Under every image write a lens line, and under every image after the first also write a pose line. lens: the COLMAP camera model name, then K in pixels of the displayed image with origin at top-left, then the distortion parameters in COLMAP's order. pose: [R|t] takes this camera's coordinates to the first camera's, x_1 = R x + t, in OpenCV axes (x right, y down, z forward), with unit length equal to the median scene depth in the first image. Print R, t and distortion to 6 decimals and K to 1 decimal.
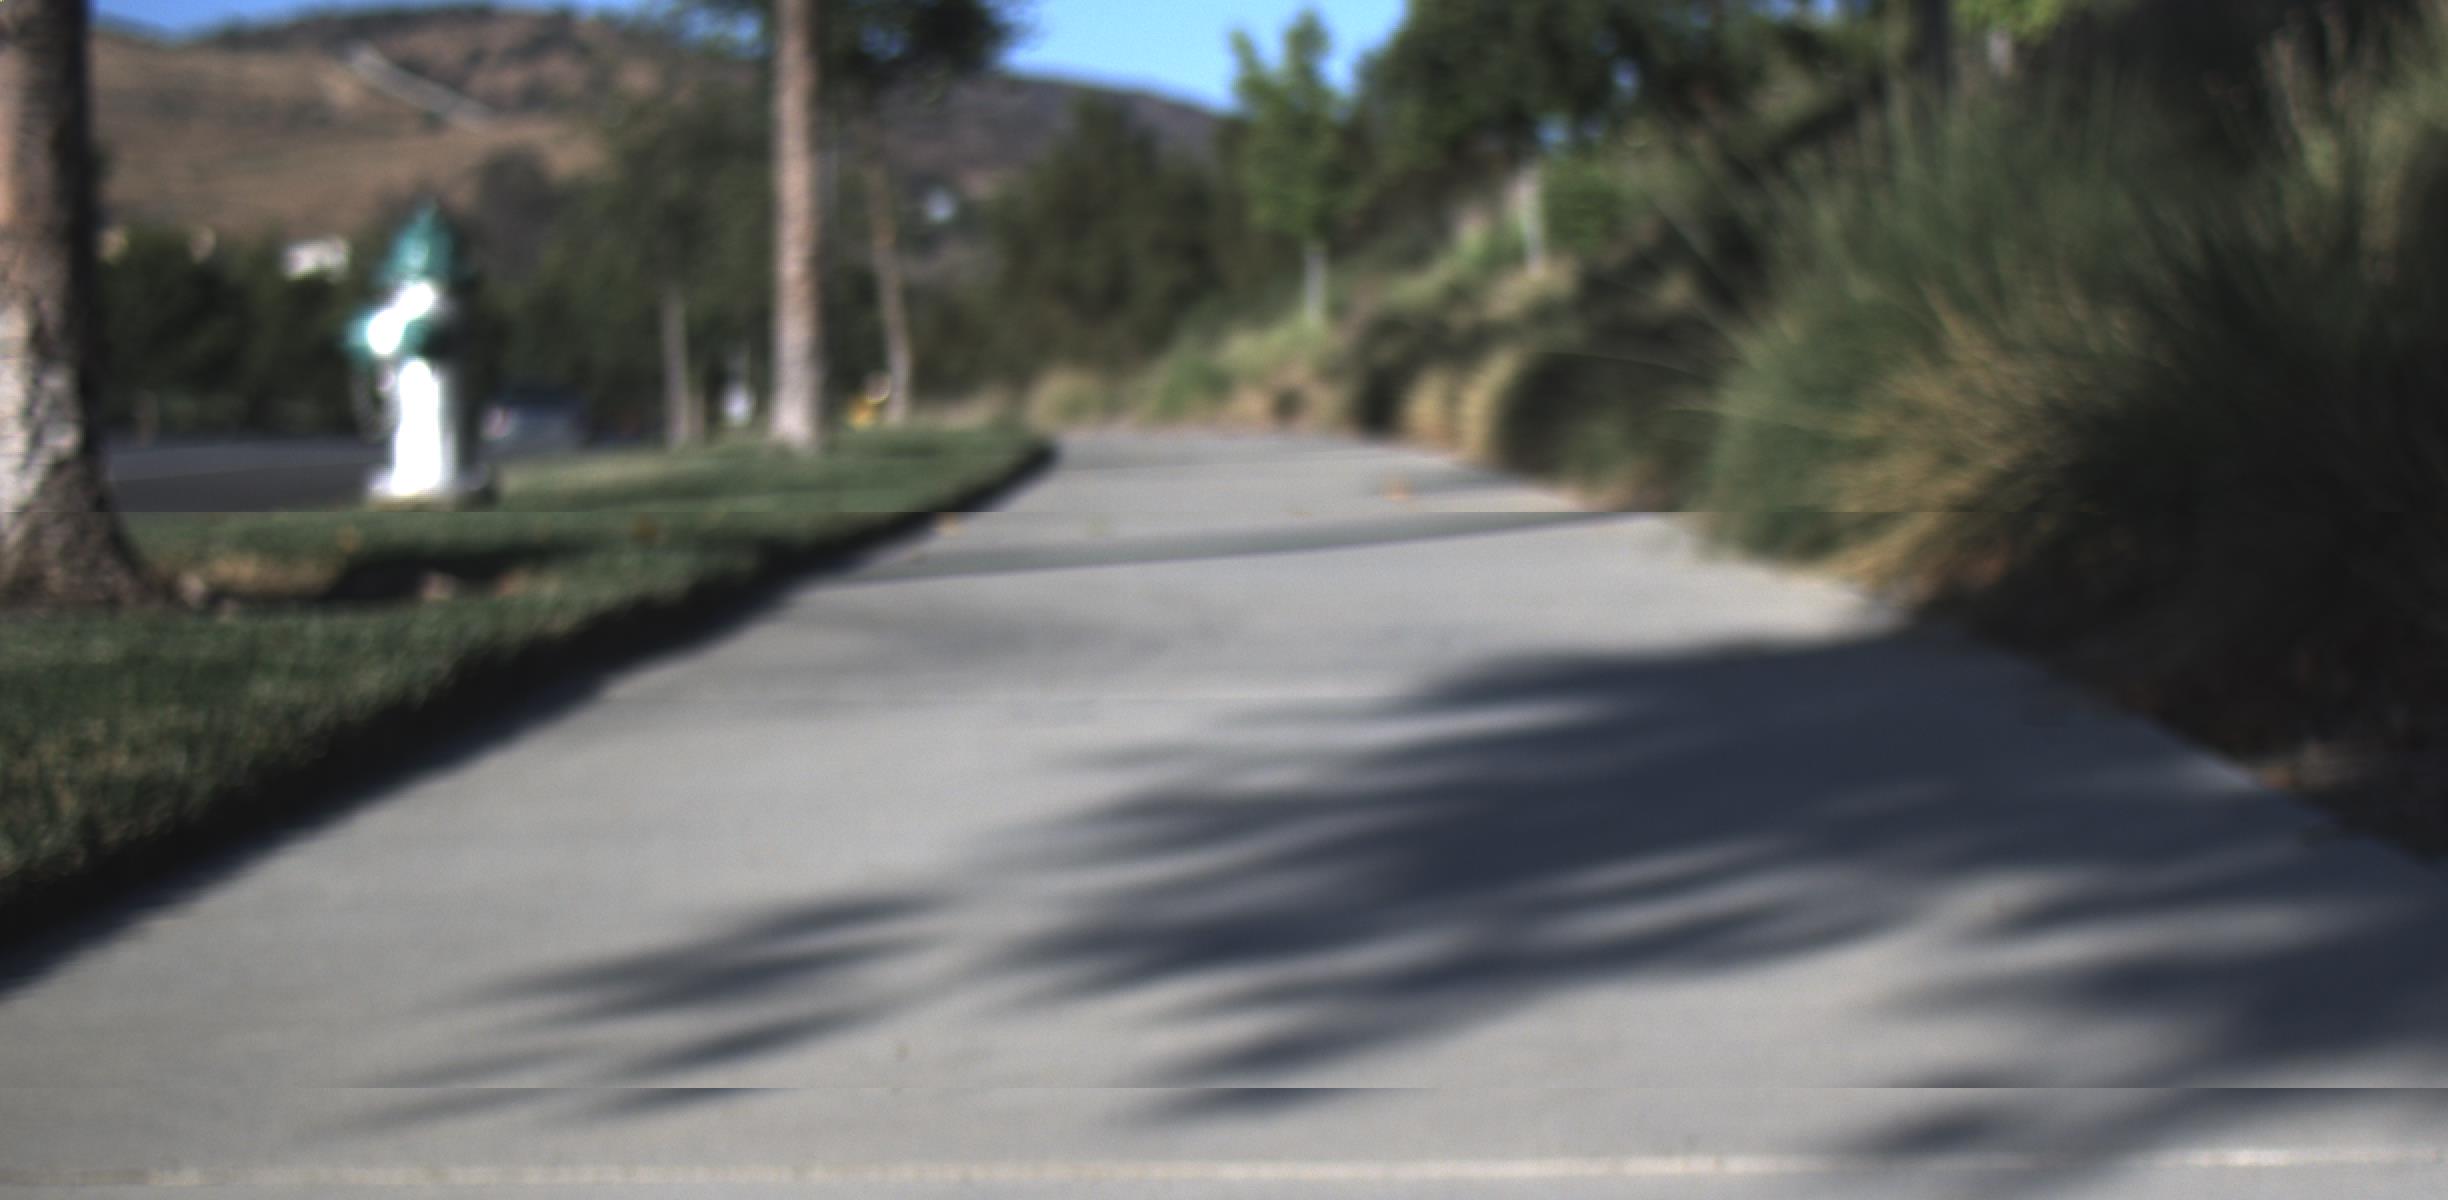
lens RADIAL K [[5408.9, 0, 1224.0], [0, 5408.9, 600.0], [0, 0, 1]] dist [0.082453, 0.318944]
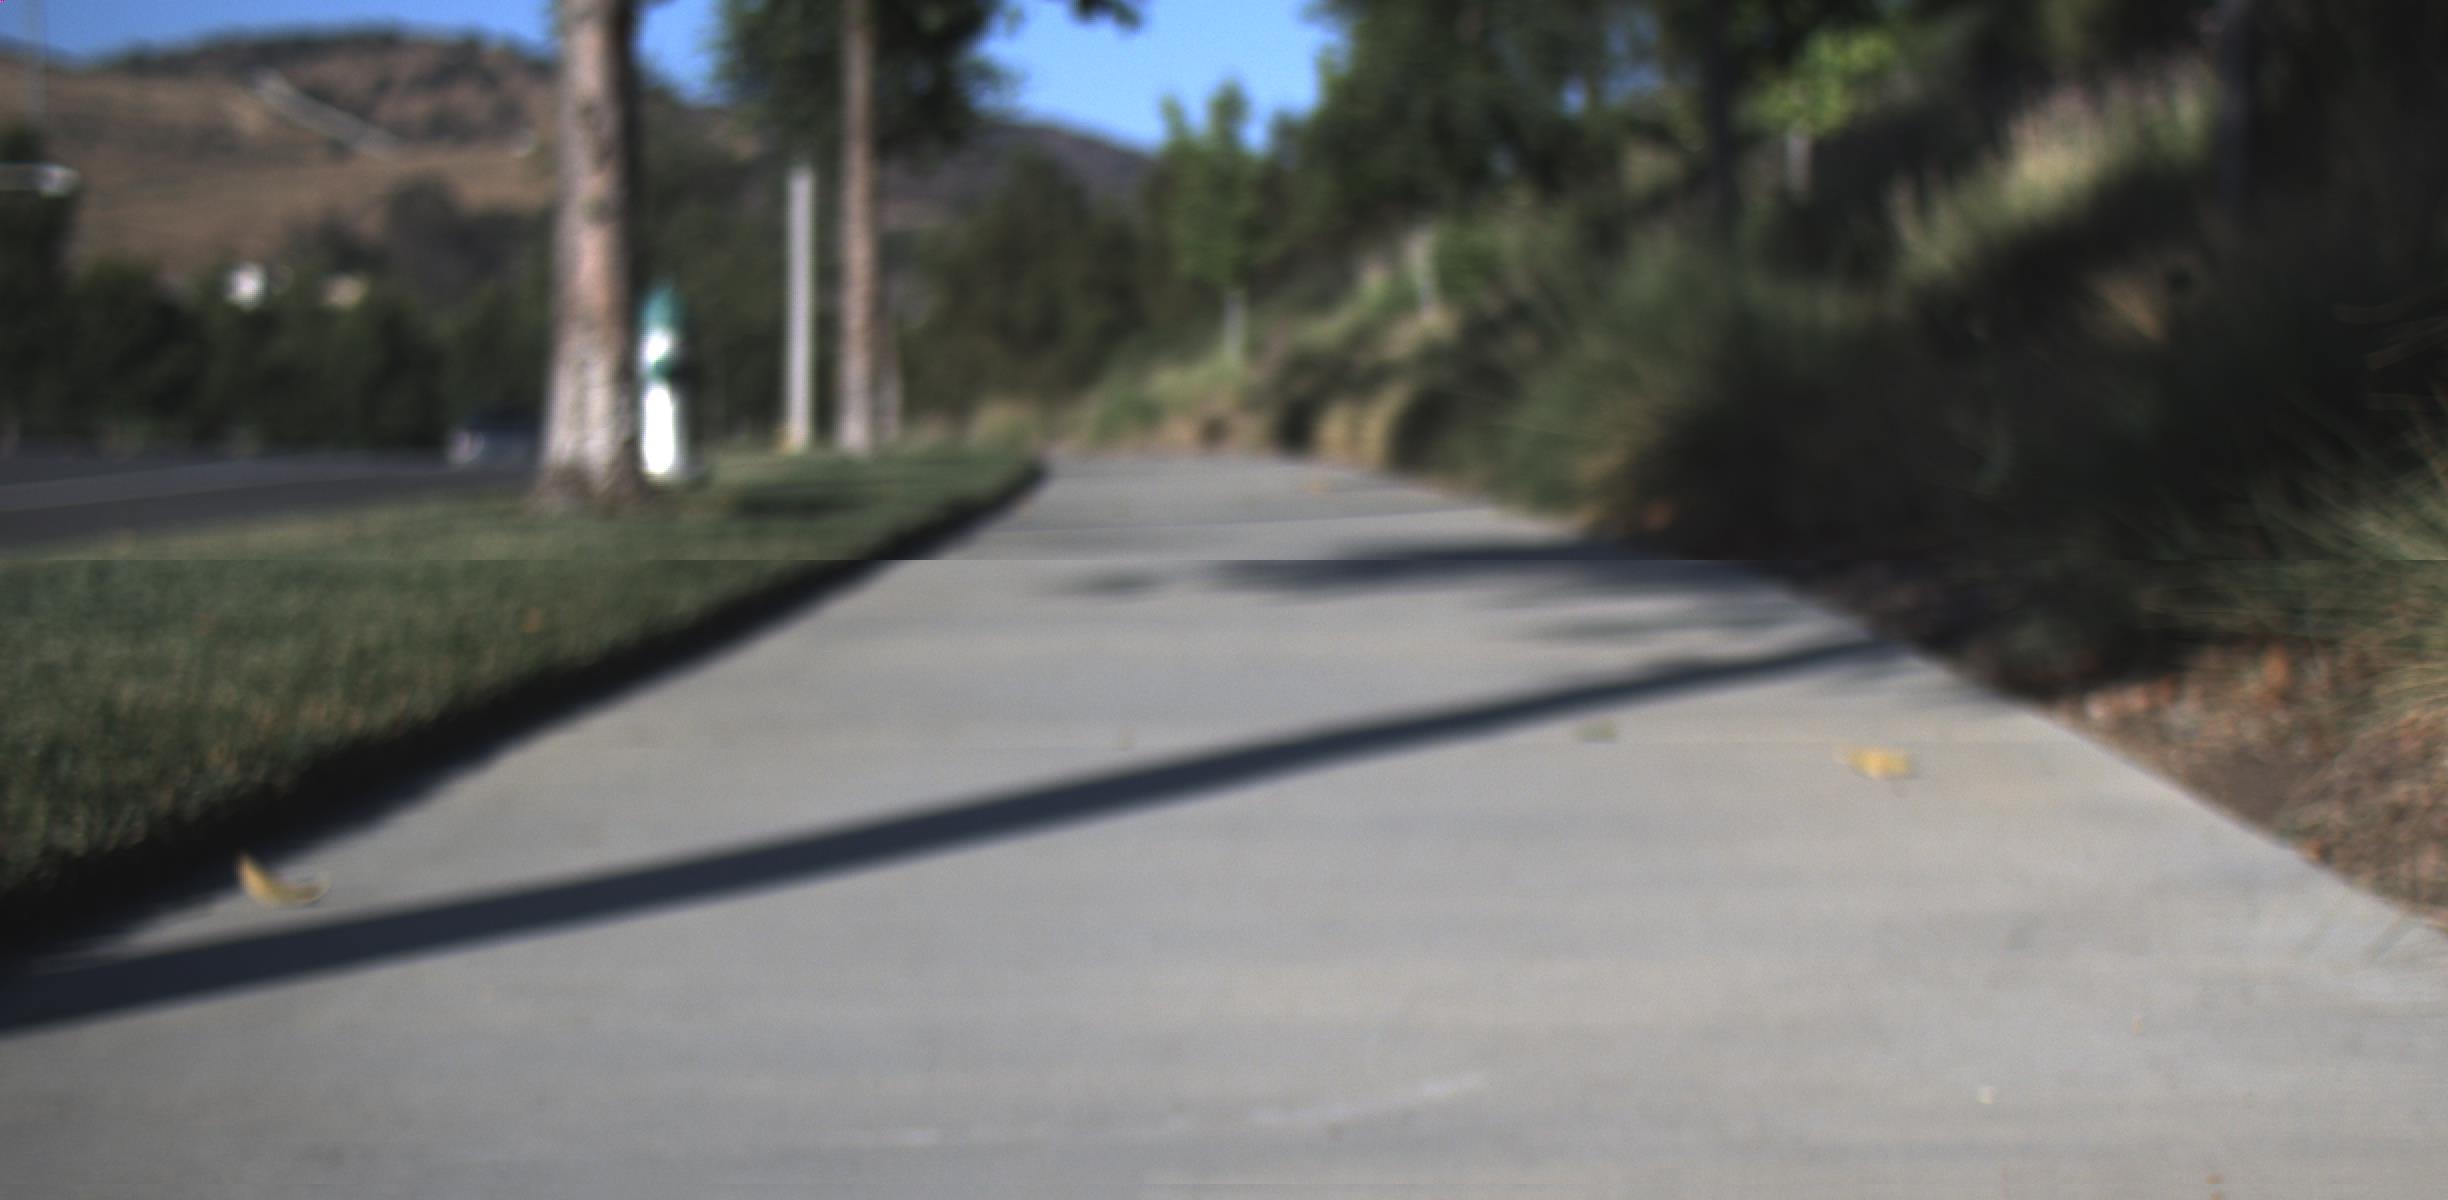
lens RADIAL K [[9536.1, 0, 1224.0], [0, 9536.1, 600.0], [0, 0, 1]] dist [0.216037, 2.173443]
pose [[0.999584, 0.006668, 0.028069, -0.040796], [-0.006003, 0.999701, -0.023714, 0.046029], [-0.028219, 0.023535, 0.999325, -0.985051]]
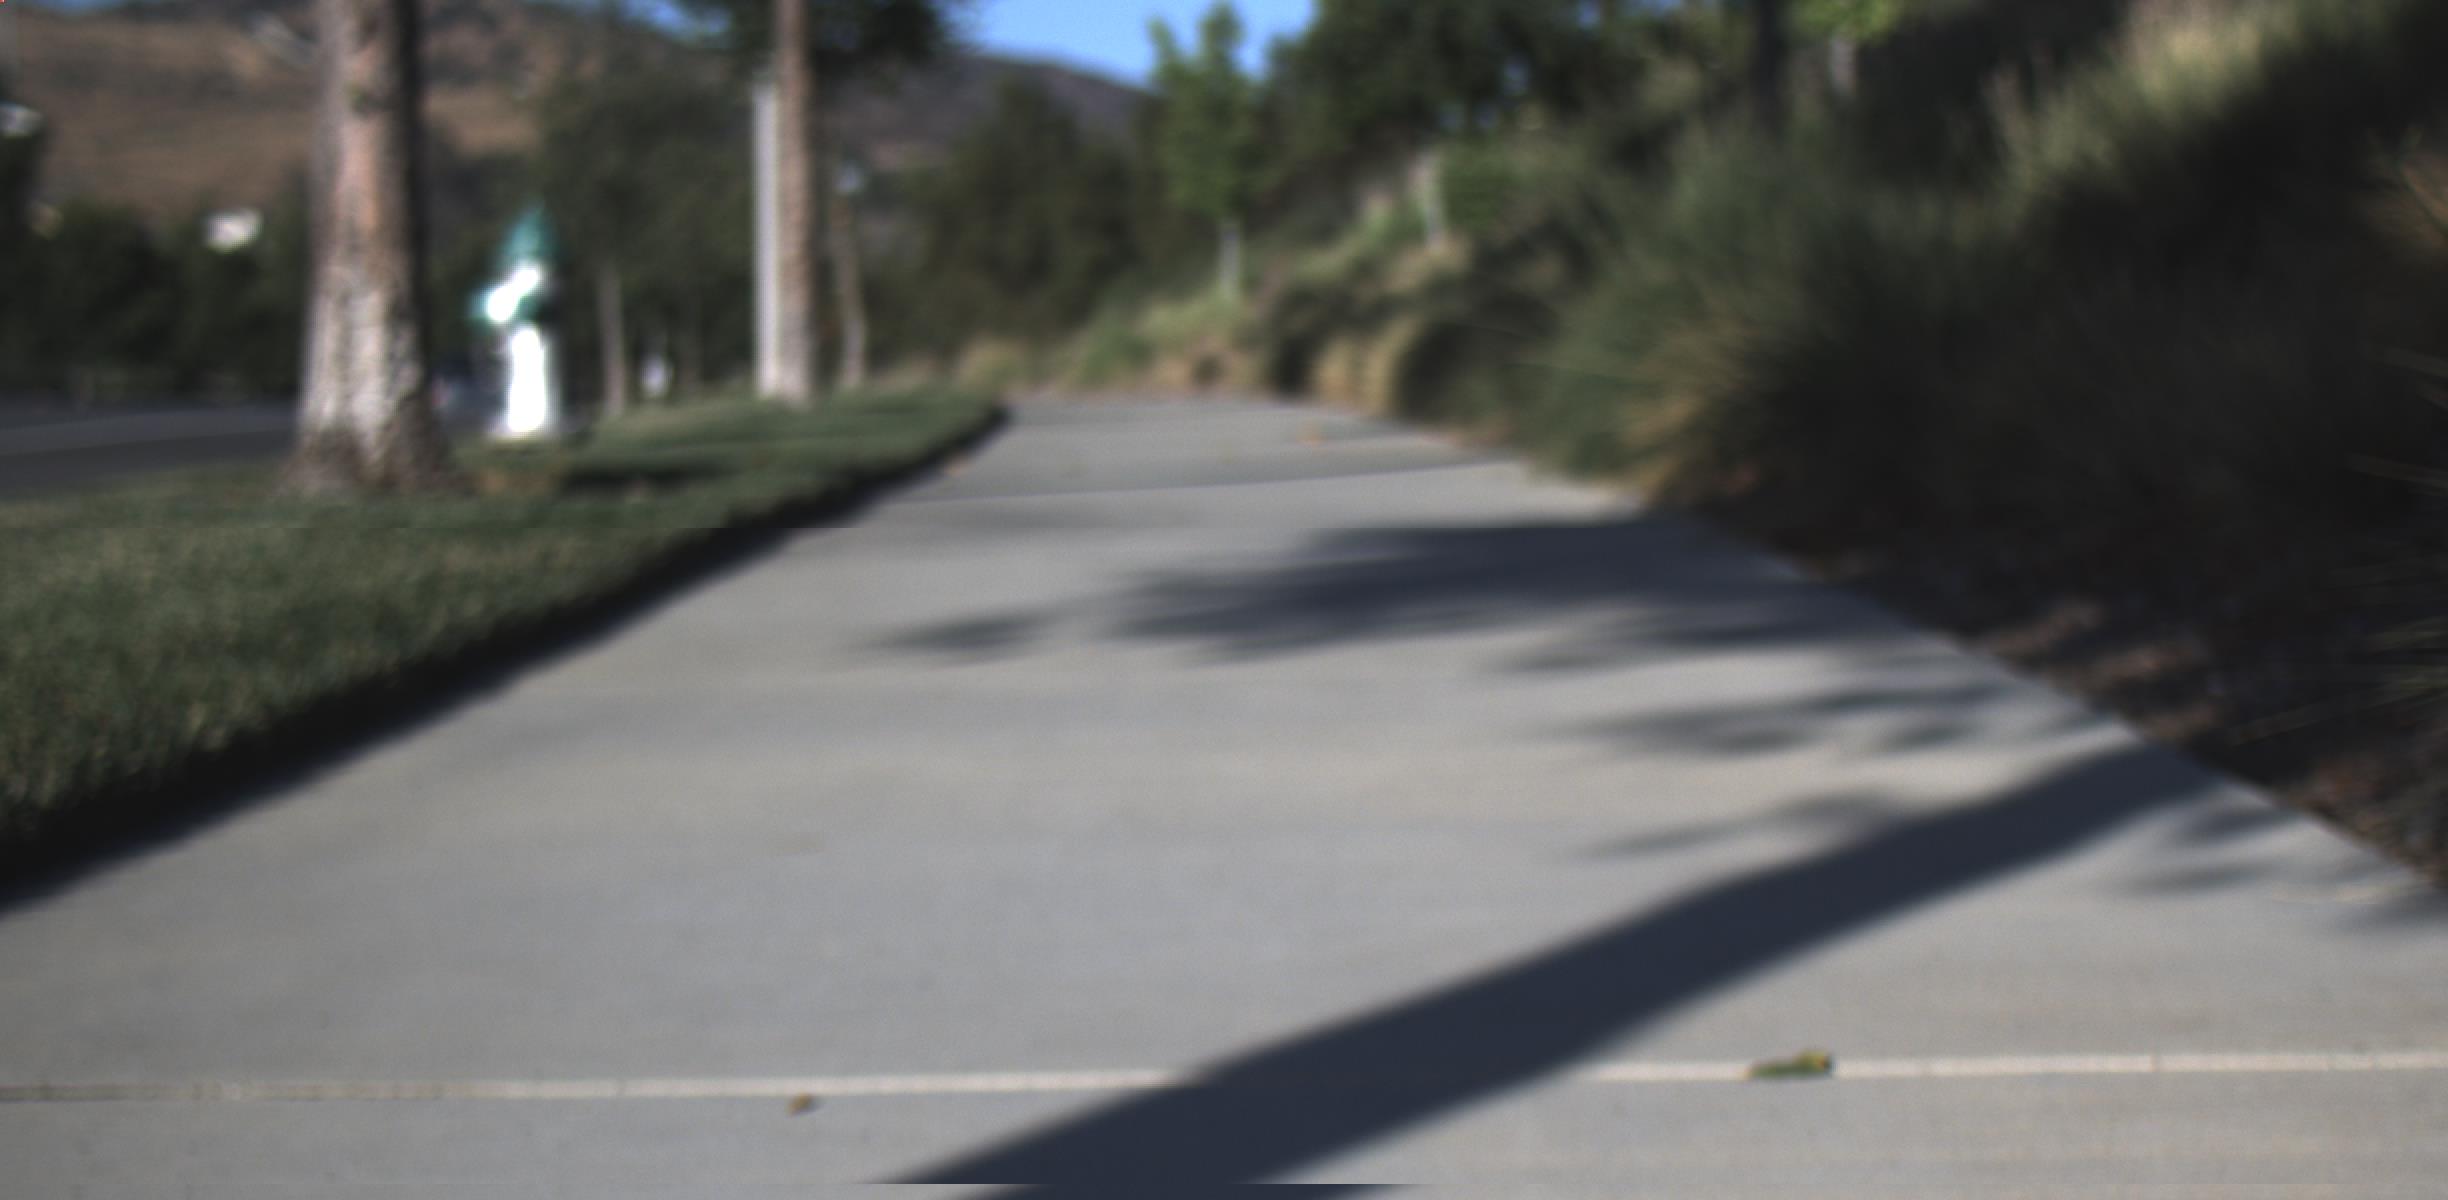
lens RADIAL K [[7018.1, 0, 1224.0], [0, 7018.1, 600.0], [0, 0, 1]] dist [0.168841, 0.618831]
pose [[0.999782, -0.001946, 0.020809, -0.013254], [0.002096, 0.999972, -0.007209, 0.018773], [-0.020794, 0.007251, 0.999757, -0.381809]]
